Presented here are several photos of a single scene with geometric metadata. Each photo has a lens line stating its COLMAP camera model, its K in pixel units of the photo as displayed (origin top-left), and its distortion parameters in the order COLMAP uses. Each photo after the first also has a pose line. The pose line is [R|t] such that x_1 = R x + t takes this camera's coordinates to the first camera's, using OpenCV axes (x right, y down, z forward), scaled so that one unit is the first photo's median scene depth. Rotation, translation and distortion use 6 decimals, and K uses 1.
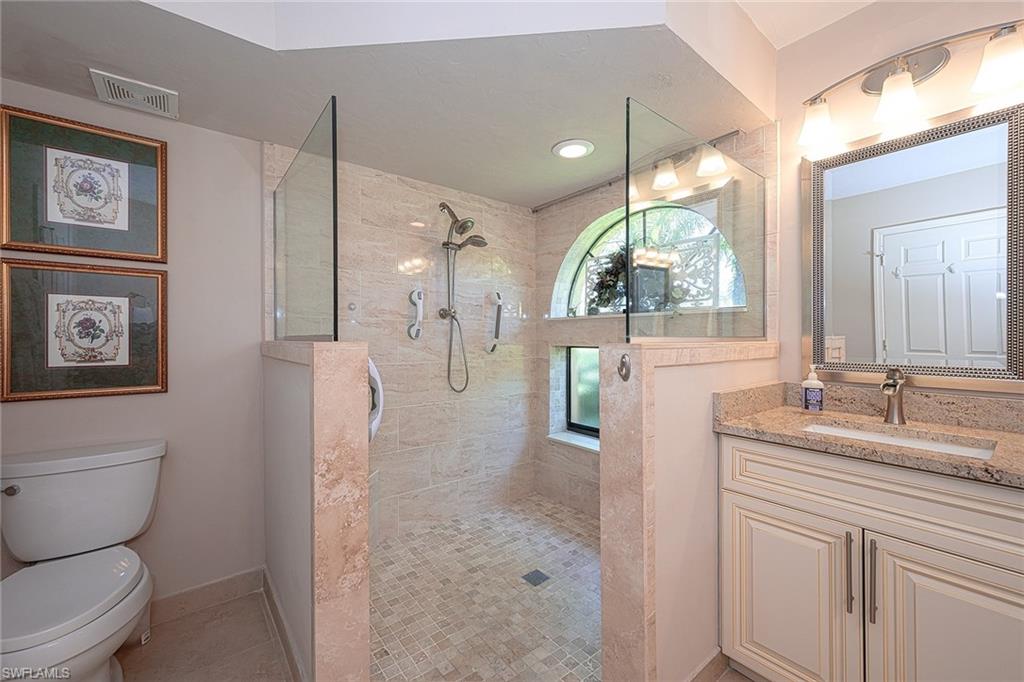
lens RADIAL K [[413.7, 0, 512.1], [0, 413.7, 337.5], [0, 0, 1]] dist [-0.000678, 0.000145]
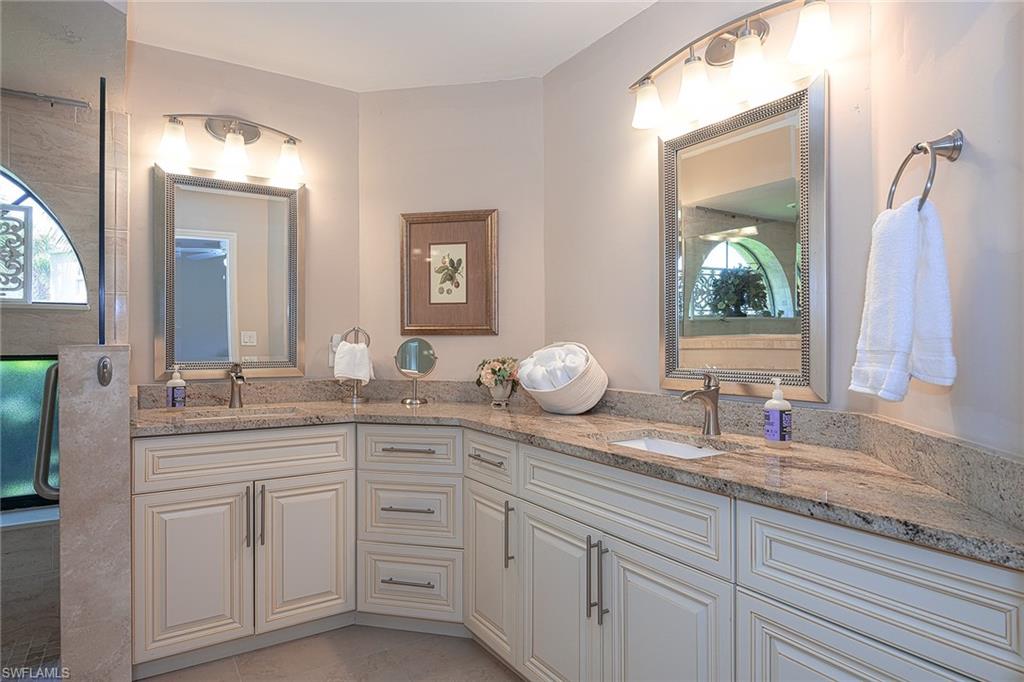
lens RADIAL K [[590.9, 0, 511.3], [0, 590.9, 341.0], [0, 0, 1]] dist [0.001285, 0.000058]
pose [[0.087339, 0.004729, 0.996167, -0.808920], [-0.002089, 0.999987, -0.004564, 0.008589], [-0.996176, -0.001682, 0.087348, -0.007273]]
